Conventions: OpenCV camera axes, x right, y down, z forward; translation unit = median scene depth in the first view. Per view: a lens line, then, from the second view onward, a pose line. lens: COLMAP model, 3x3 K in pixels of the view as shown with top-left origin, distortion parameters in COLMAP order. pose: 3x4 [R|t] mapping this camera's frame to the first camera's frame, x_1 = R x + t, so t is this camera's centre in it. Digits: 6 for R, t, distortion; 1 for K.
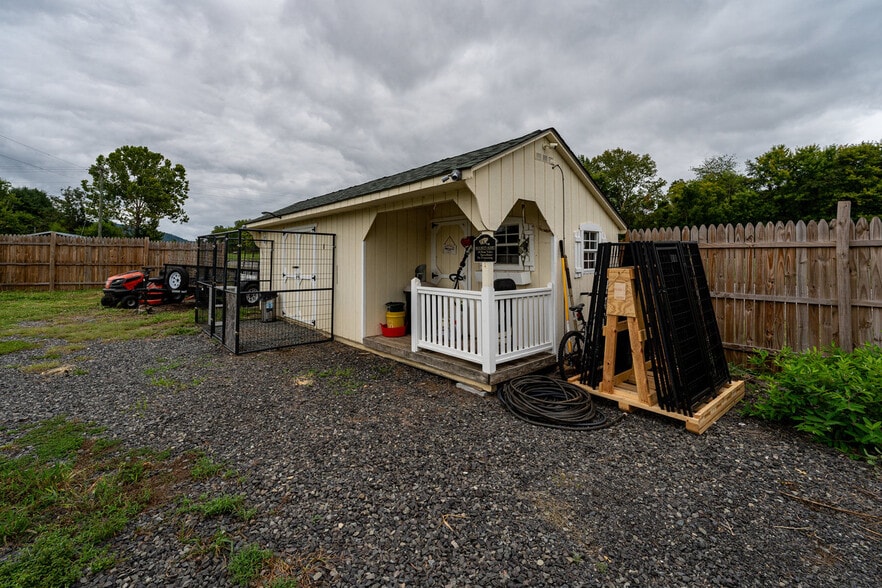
lens RADIAL K [[375.2, 0, 433.8], [0, 375.2, 251.4], [0, 0, 1]] dist [0.001238, -0.000181]
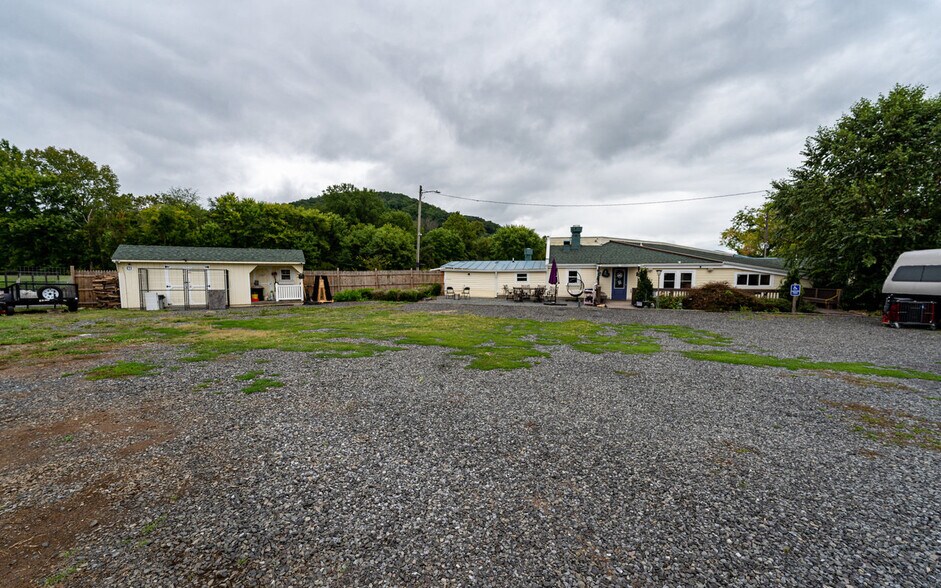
lens RADIAL K [[385.2, 0, 472.5], [0, 385.2, 306.3], [0, 0, 1]] dist [-0.001060, -0.000682]
pose [[0.205727, -0.076950, 0.975579, -0.295975], [-0.020675, 0.996339, 0.082948, -0.005500], [-0.978391, -0.037235, 0.203383, -0.154382]]
